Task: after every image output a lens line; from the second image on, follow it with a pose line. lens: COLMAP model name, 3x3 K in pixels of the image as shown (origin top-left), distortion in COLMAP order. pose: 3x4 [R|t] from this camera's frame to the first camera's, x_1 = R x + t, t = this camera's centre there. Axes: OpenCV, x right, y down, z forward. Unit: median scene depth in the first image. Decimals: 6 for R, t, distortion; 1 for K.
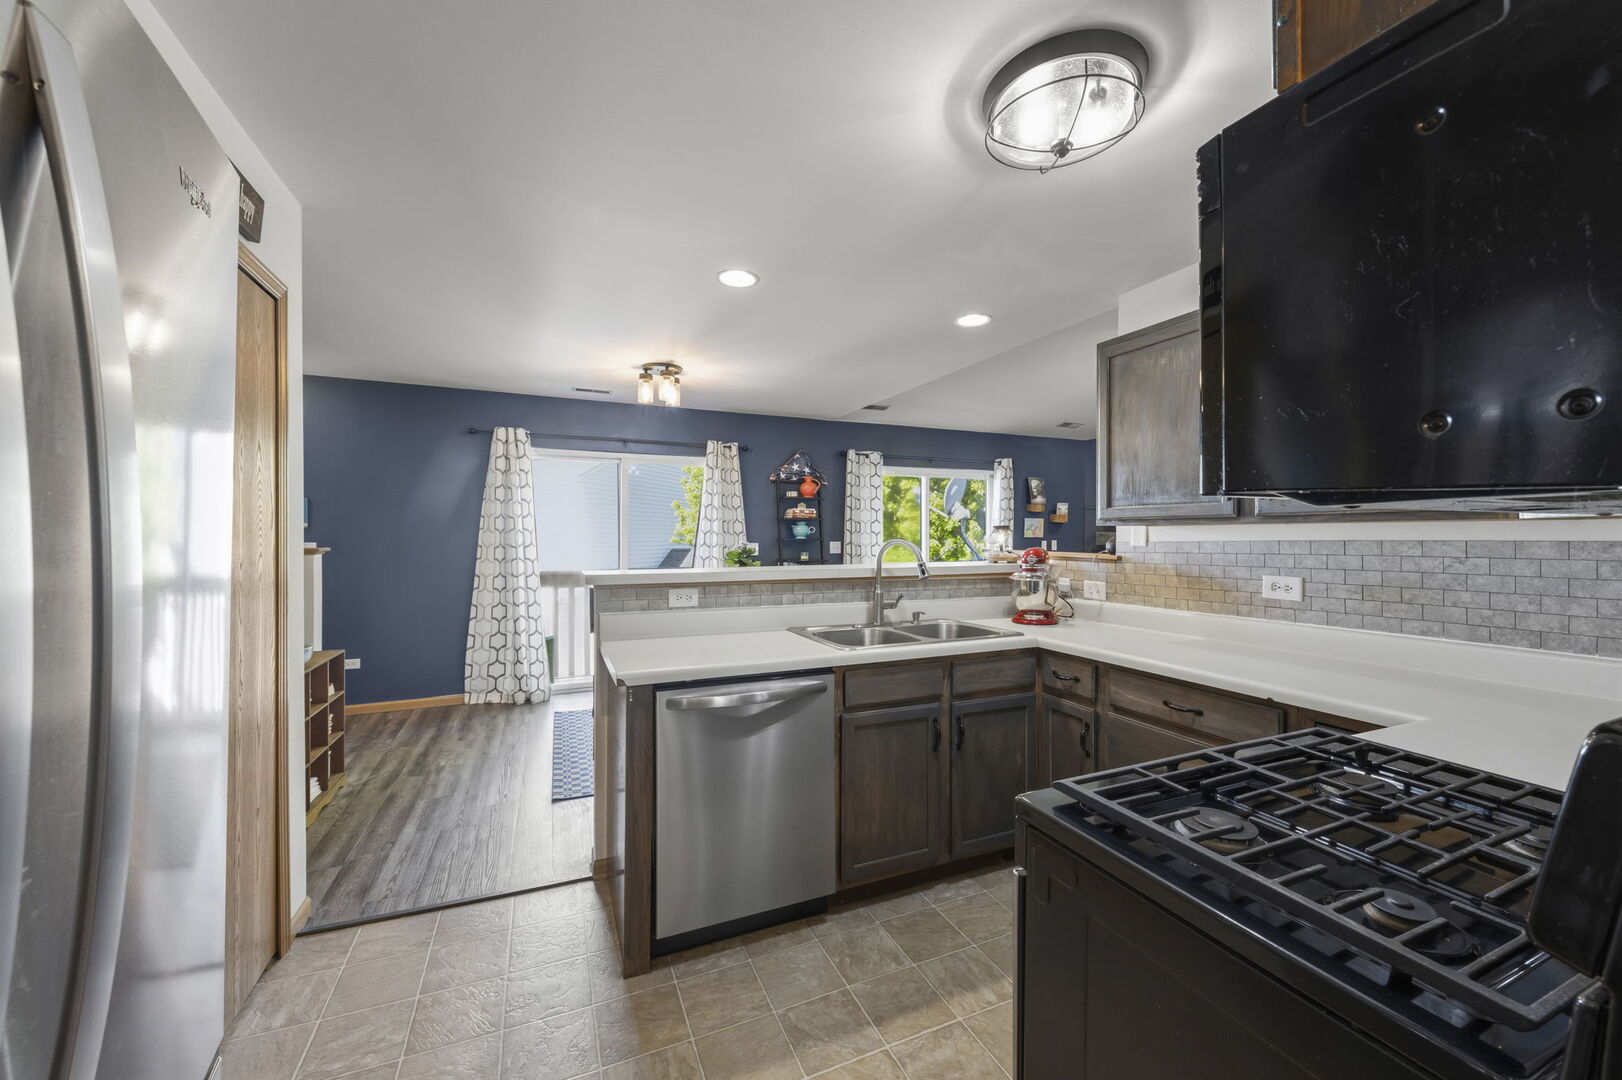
lens RADIAL K [[613.4, 0, 817.1], [0, 613.4, 534.0], [0, 0, 1]] dist [0.001846, -0.000743]
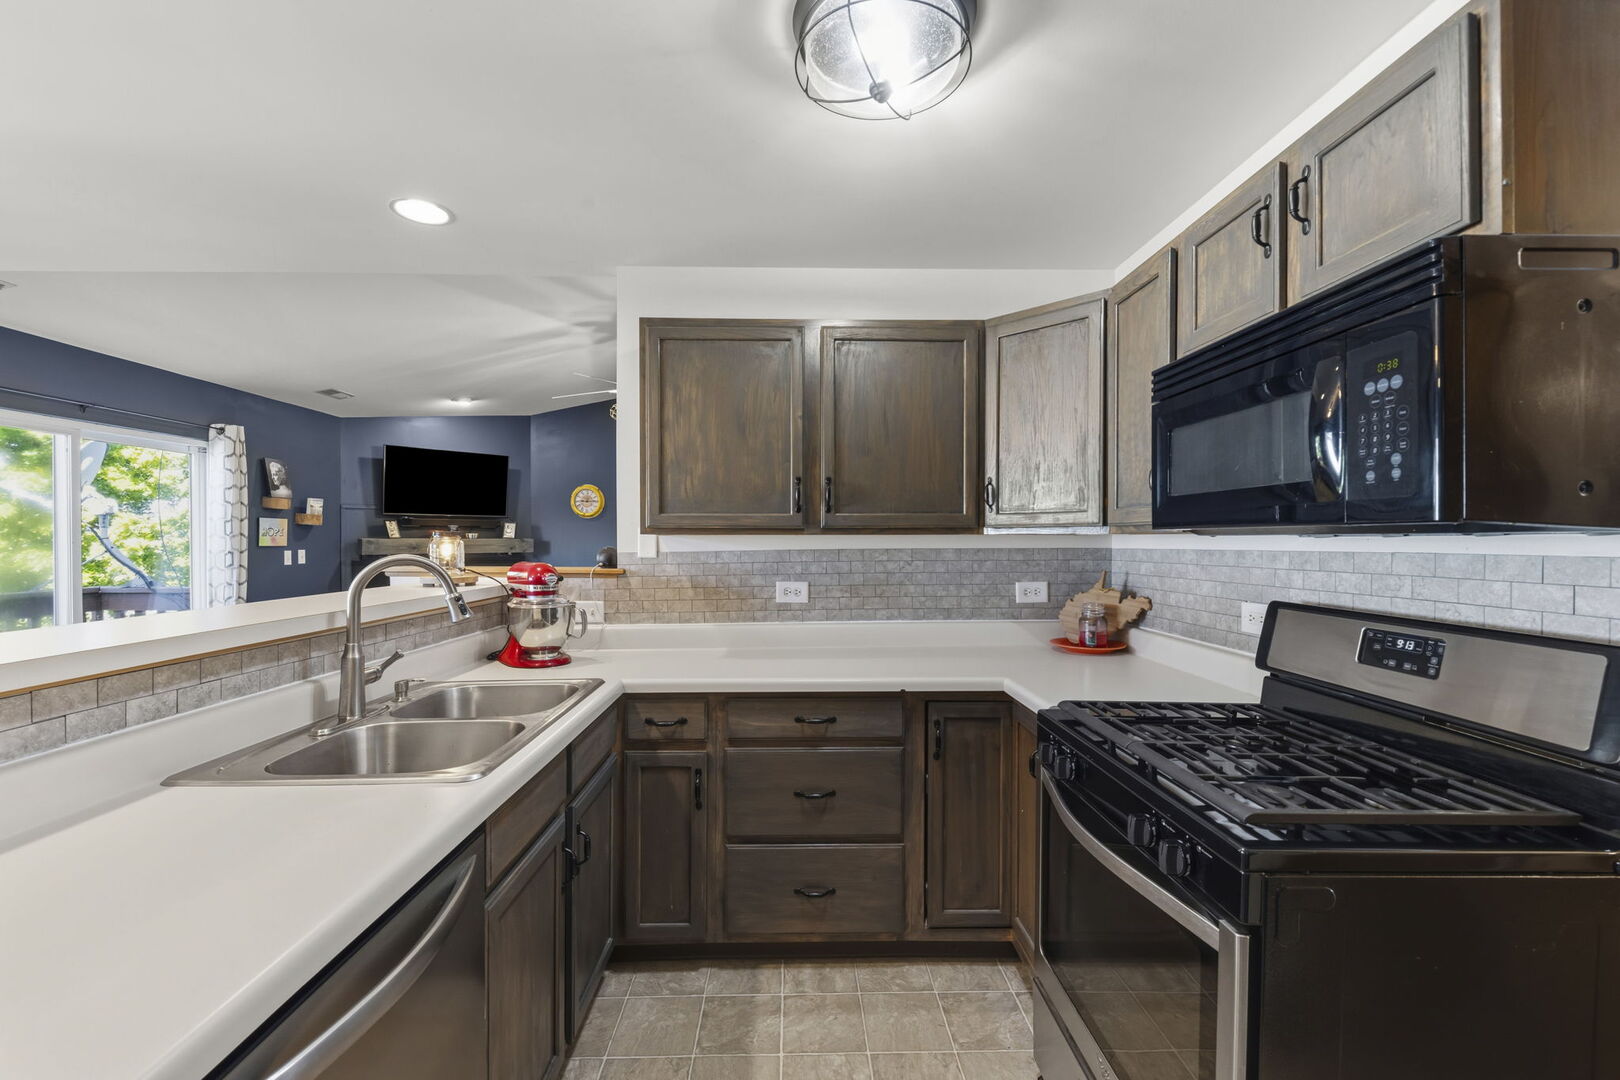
lens RADIAL K [[661.4, 0, 806.9], [0, 661.4, 547.1], [0, 0, 1]] dist [0.001024, -0.000375]
pose [[0.383329, -0.009813, 0.923560, -0.281880], [-0.001306, 0.999937, 0.011167, -0.006158], [-0.923611, -0.005487, 0.383292, 0.428760]]
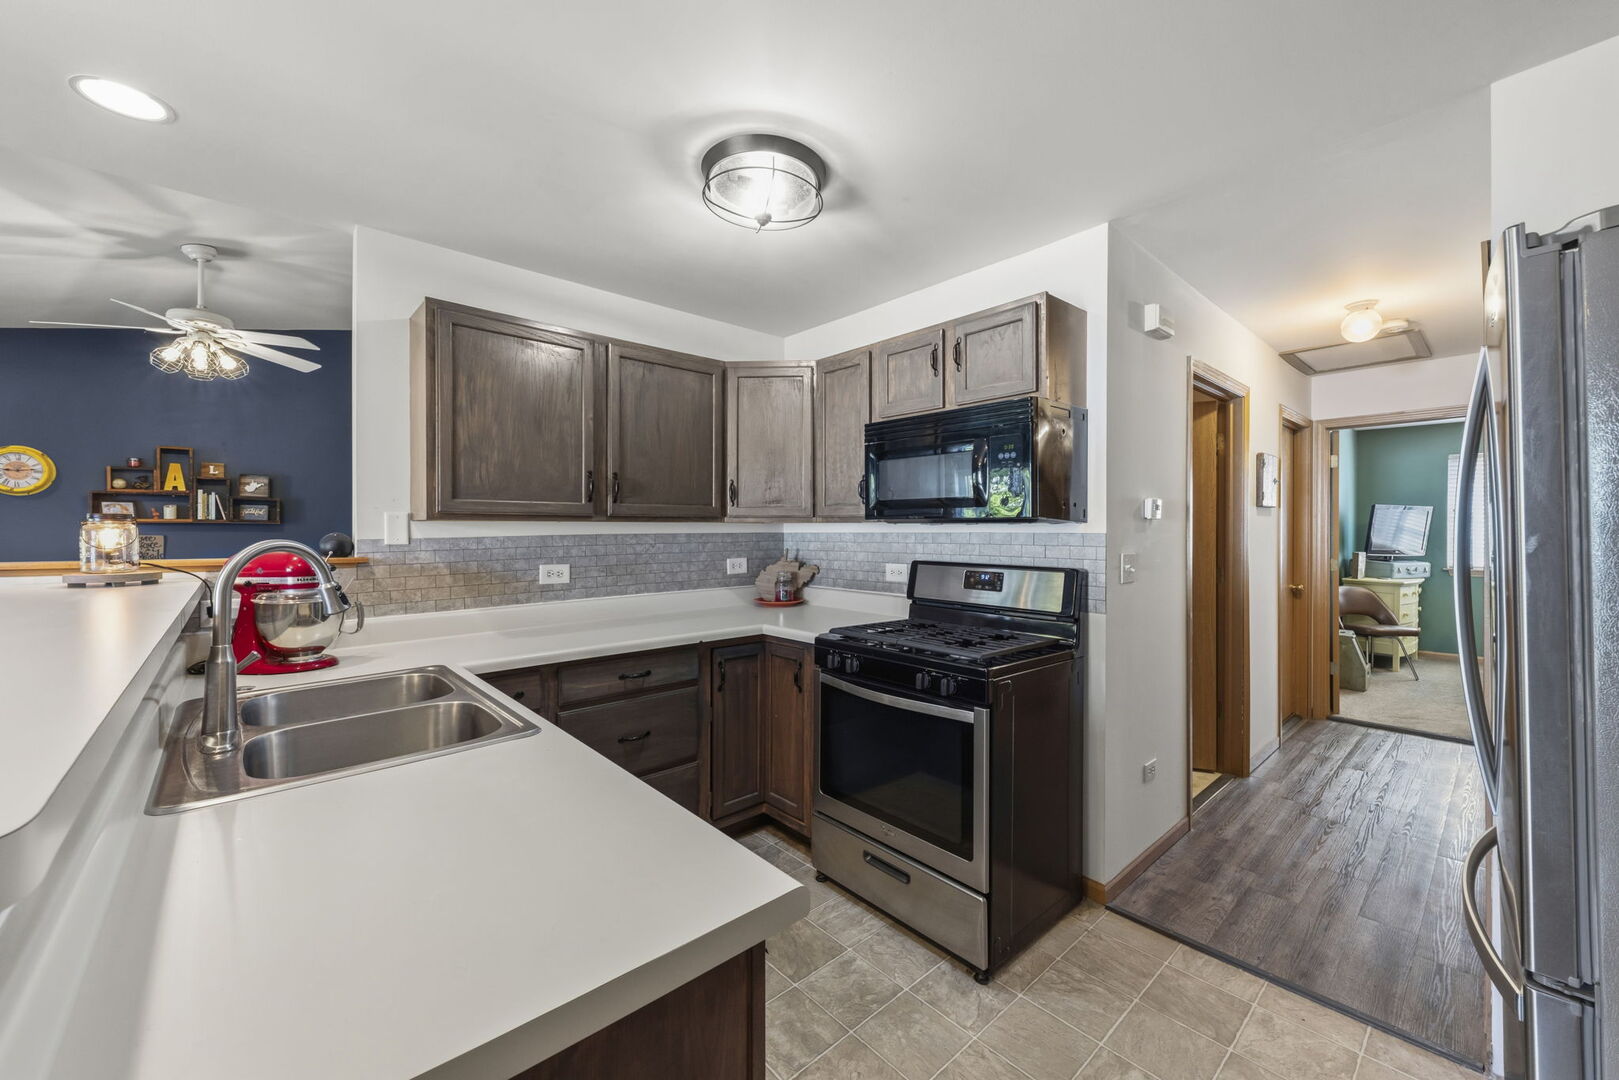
lens RADIAL K [[612.3, 0, 815.2], [0, 612.3, 530.1], [0, 0, 1]] dist [0.001846, -0.000743]
pose [[-0.316417, -0.000816, 0.948620, -0.460963], [-0.001496, 0.999999, 0.000362, -0.000530], [-0.948619, -0.001305, -0.316418, 0.742827]]
